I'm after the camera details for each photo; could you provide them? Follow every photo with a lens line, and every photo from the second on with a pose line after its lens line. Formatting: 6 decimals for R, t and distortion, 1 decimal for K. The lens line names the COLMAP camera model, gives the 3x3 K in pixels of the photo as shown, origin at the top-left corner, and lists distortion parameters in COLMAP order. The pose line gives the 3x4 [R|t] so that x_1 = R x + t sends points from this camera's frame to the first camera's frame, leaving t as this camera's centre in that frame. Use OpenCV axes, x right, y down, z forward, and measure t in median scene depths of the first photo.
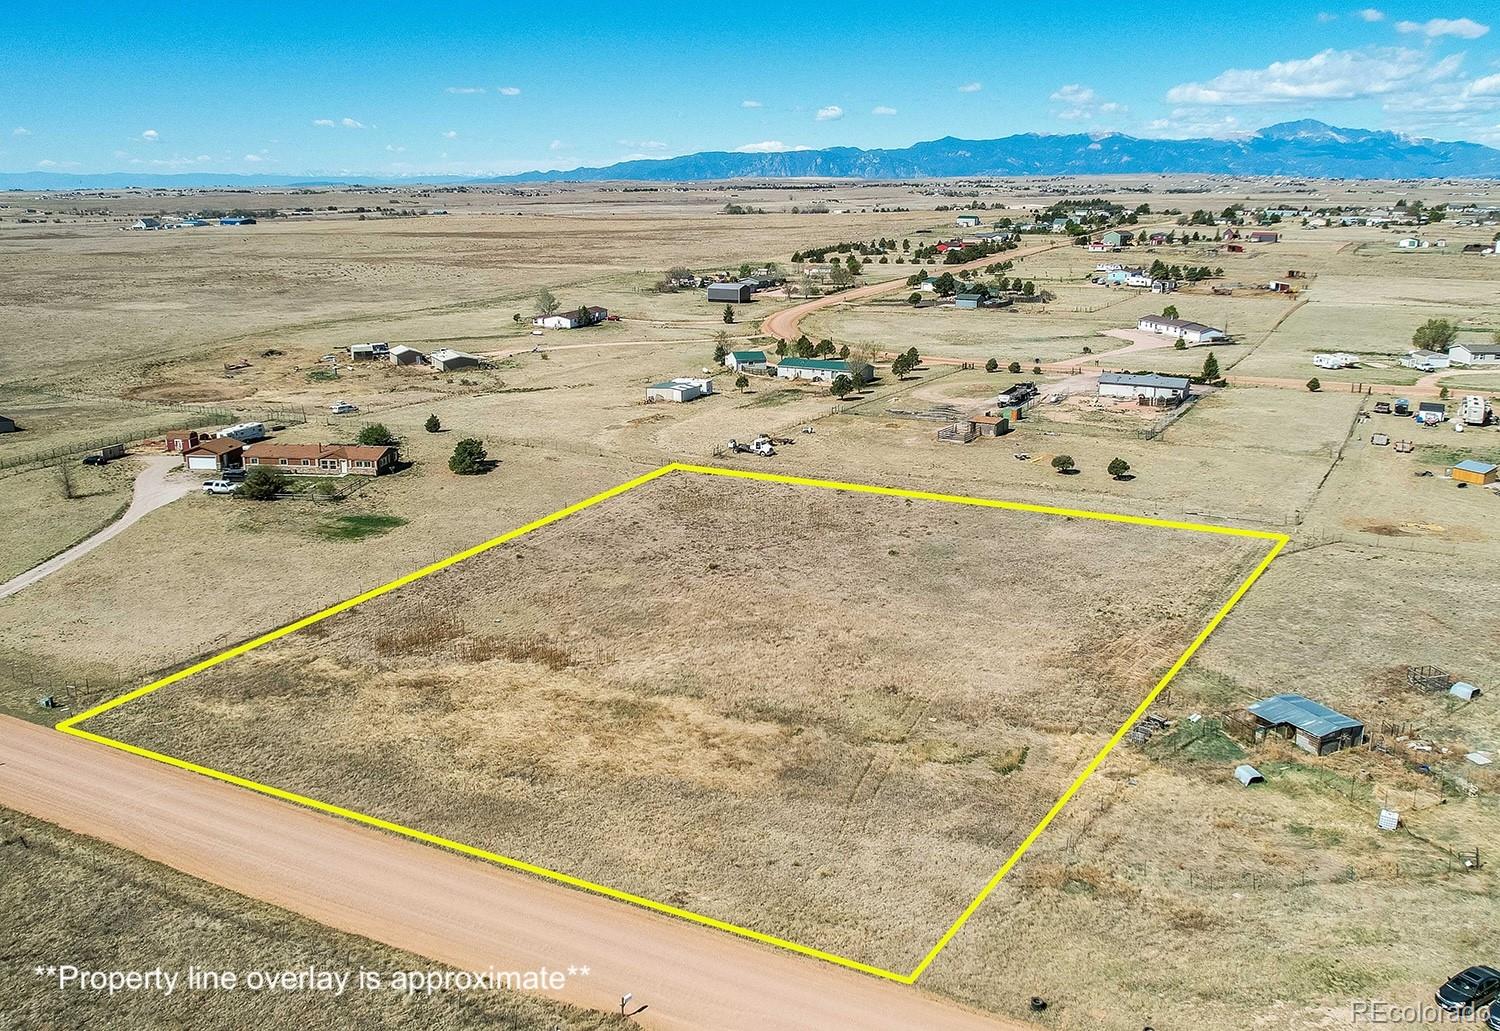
lens RADIAL K [[1327.9, 0, 835.1], [0, 1327.9, 451.9], [0, 0, 1]] dist [-0.053893, 0.084408]
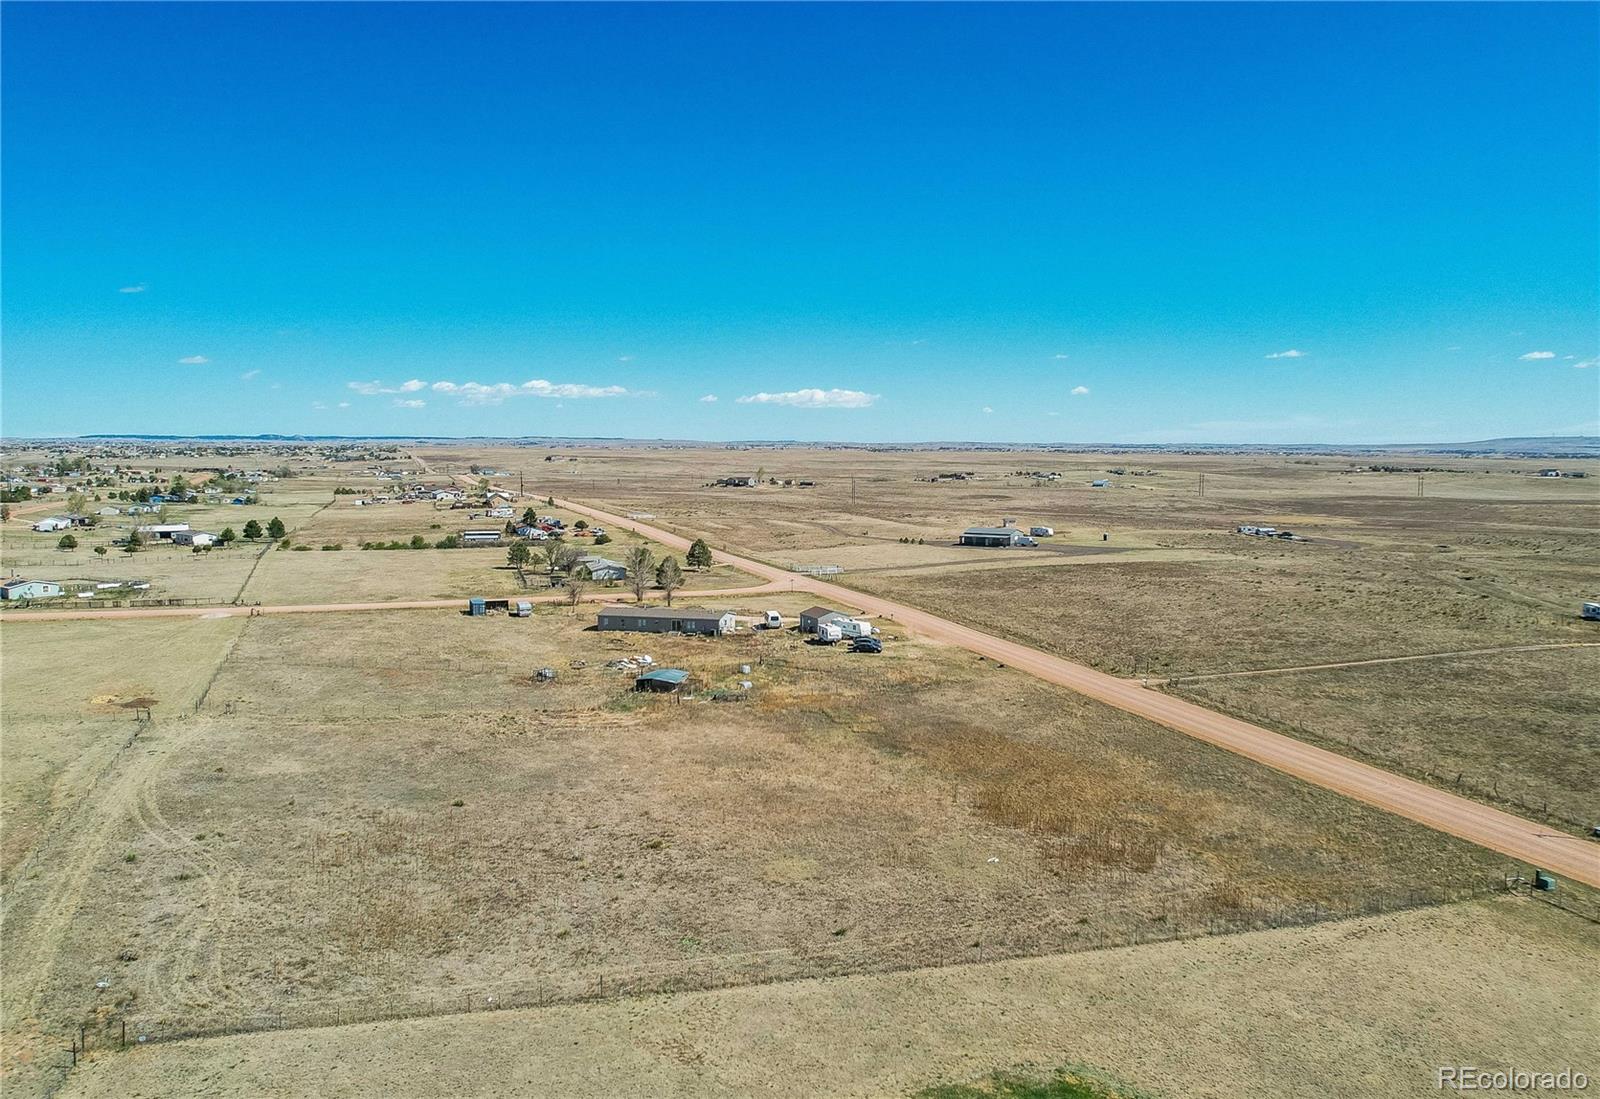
lens RADIAL K [[1253.5, 0, 781.3], [0, 1253.5, 552.8], [0, 0, 1]] dist [-0.034544, 0.007409]
pose [[-0.710150, -0.063547, 0.701176, -0.330492], [0.141256, 0.962808, 0.230322, -0.114169], [-0.689734, 0.262608, -0.674762, 0.755597]]
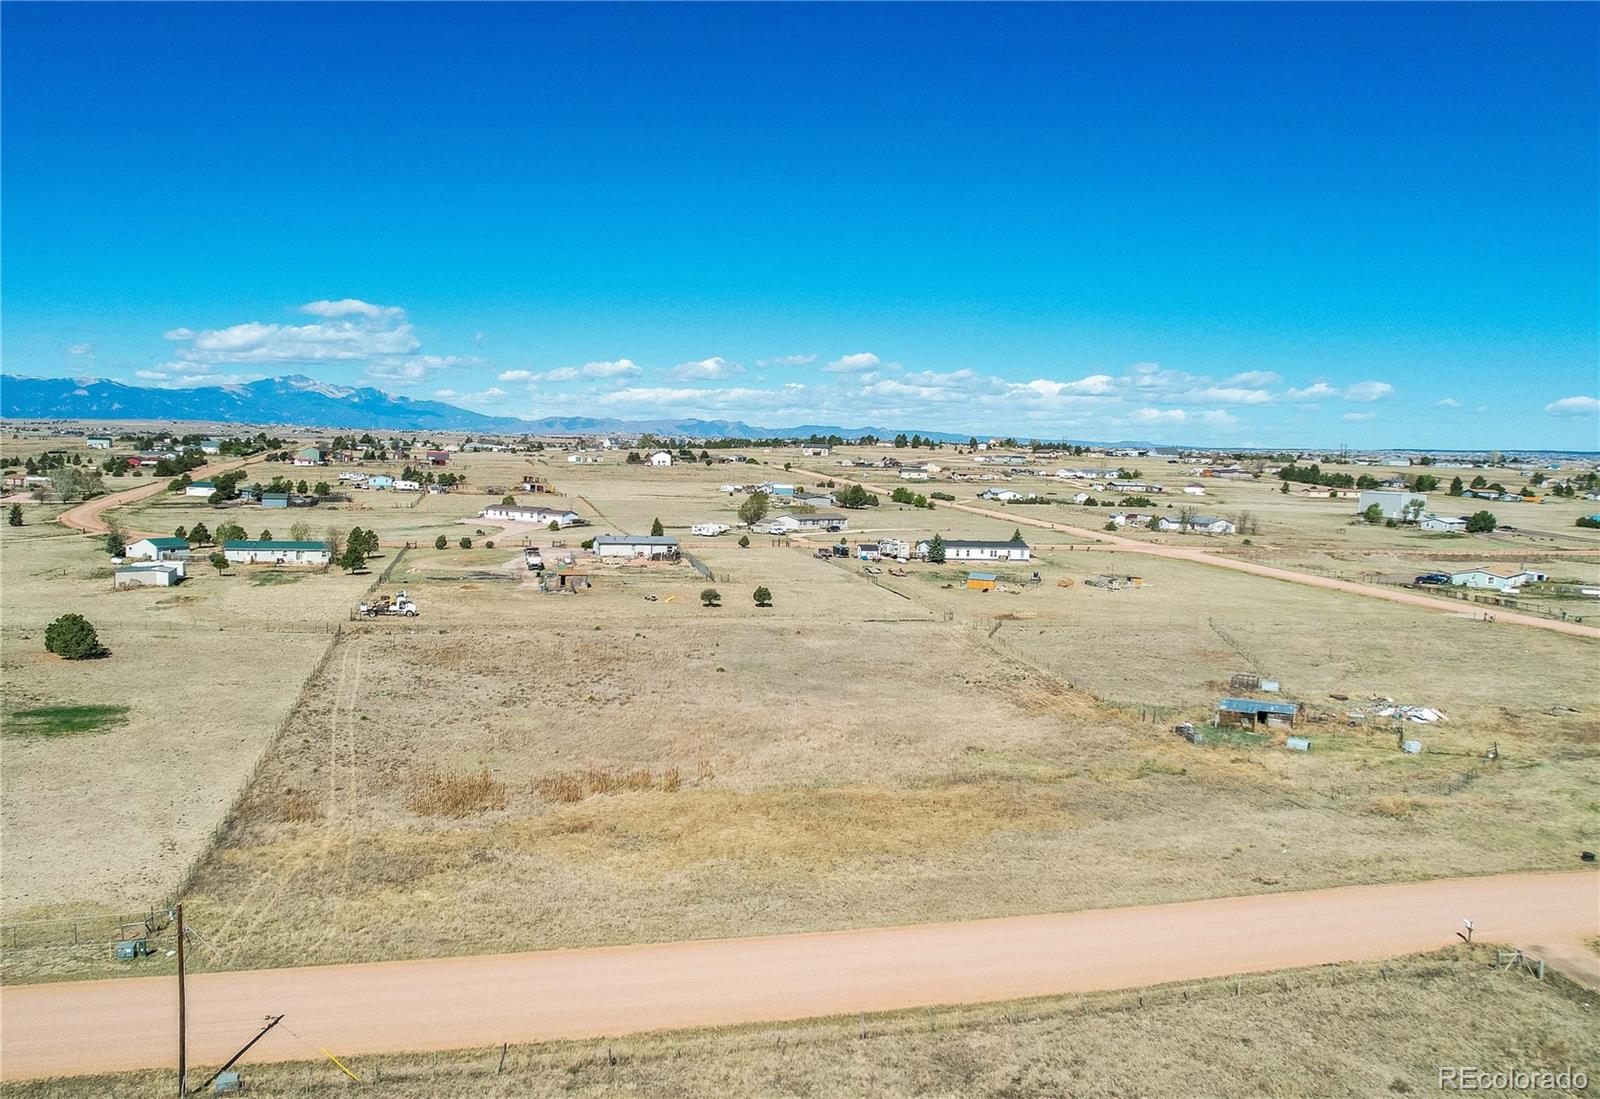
lens RADIAL K [[1253.5, 0, 781.3], [0, 1253.5, 552.8], [0, 0, 1]] dist [-0.034544, 0.007409]
pose [[0.758902, -0.039190, 0.650025, -0.302531], [0.108725, 0.991802, -0.067141, 0.032871], [-0.642065, 0.121627, 0.756941, 0.144919]]
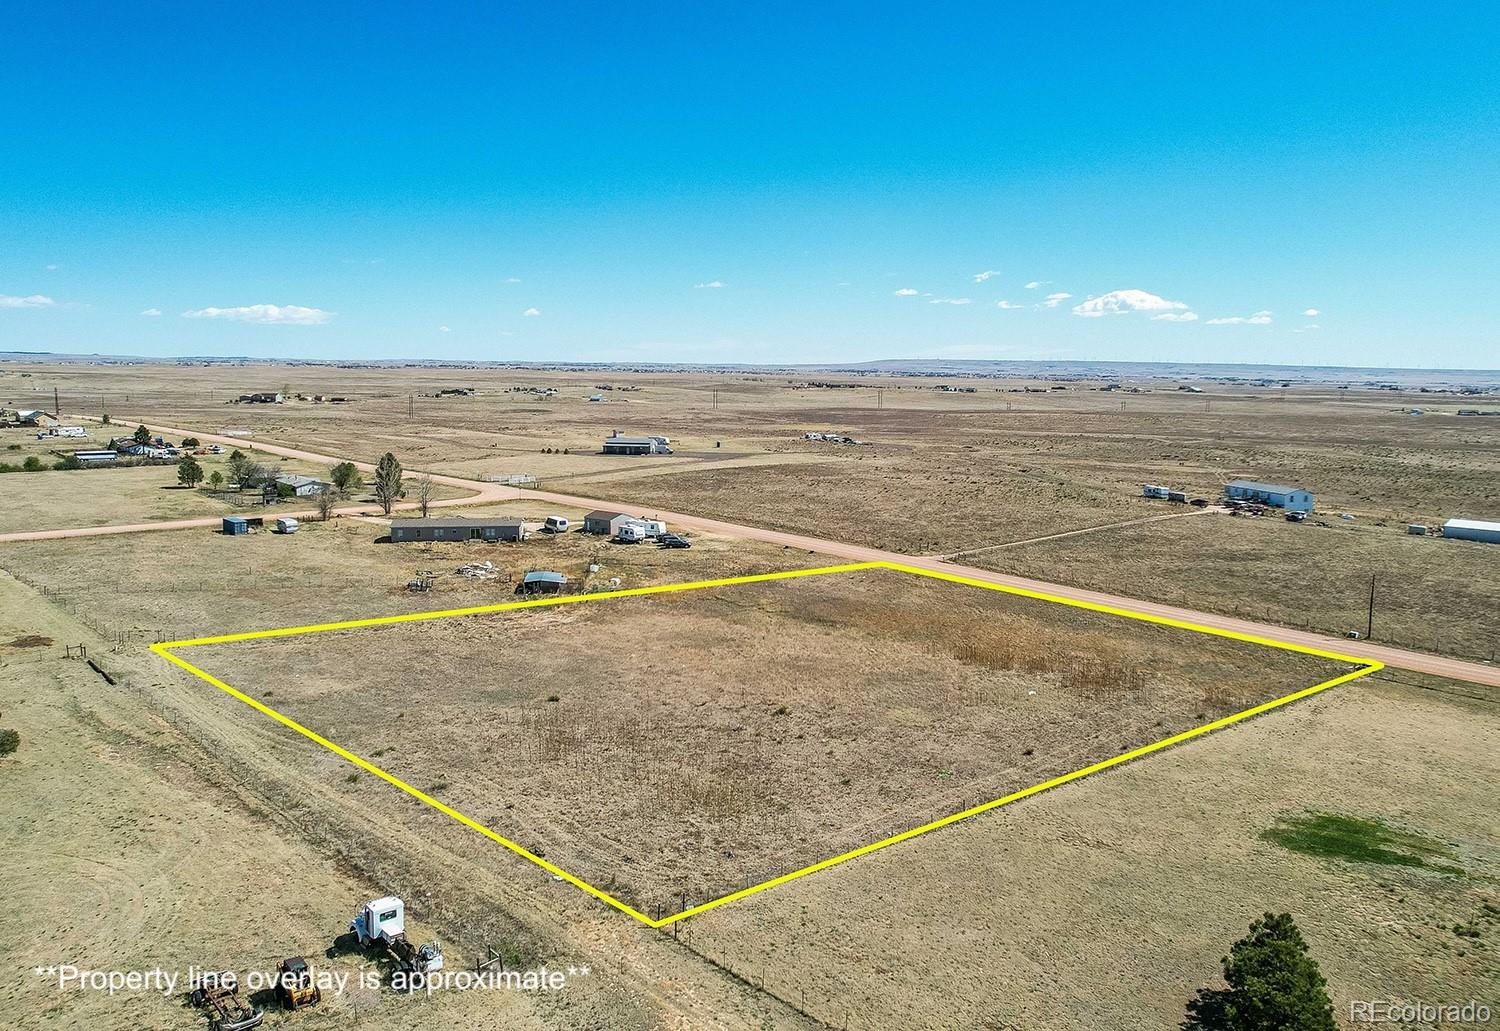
lens RADIAL K [[1163.4, 0, 750.0], [0, 1163.4, 515.5], [0, 0, 1]] dist [-0.034055, 0.009858]
pose [[-0.930965, -0.058978, 0.360313, -0.179529], [0.061886, 0.947097, 0.314925, -0.138505], [-0.359825, 0.315483, -0.878064, 0.882331]]
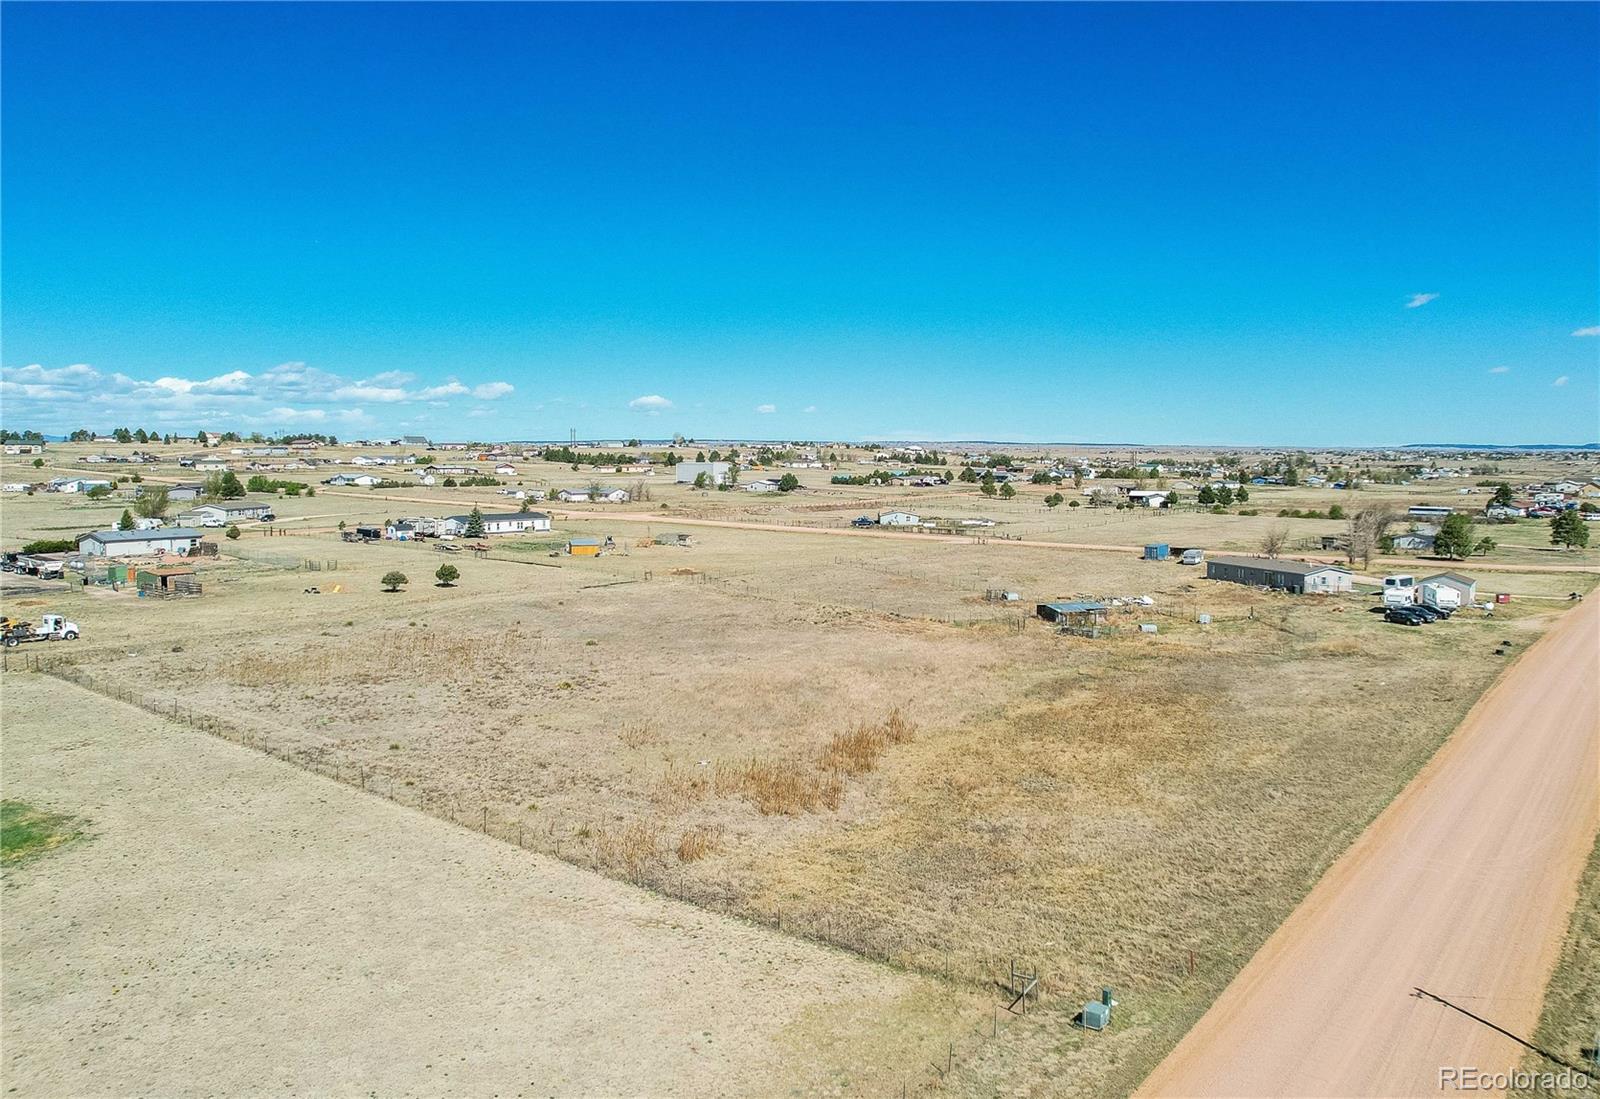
lens RADIAL K [[1195.7, 0, 808.3], [0, 1195.7, 553.0], [0, 0, 1]] dist [-0.046549, 0.043460]
pose [[0.167990, -0.086614, 0.981976, -0.401416], [0.201748, 0.978069, 0.051756, 0.003461], [-0.964923, 0.189418, 0.181780, 0.407033]]
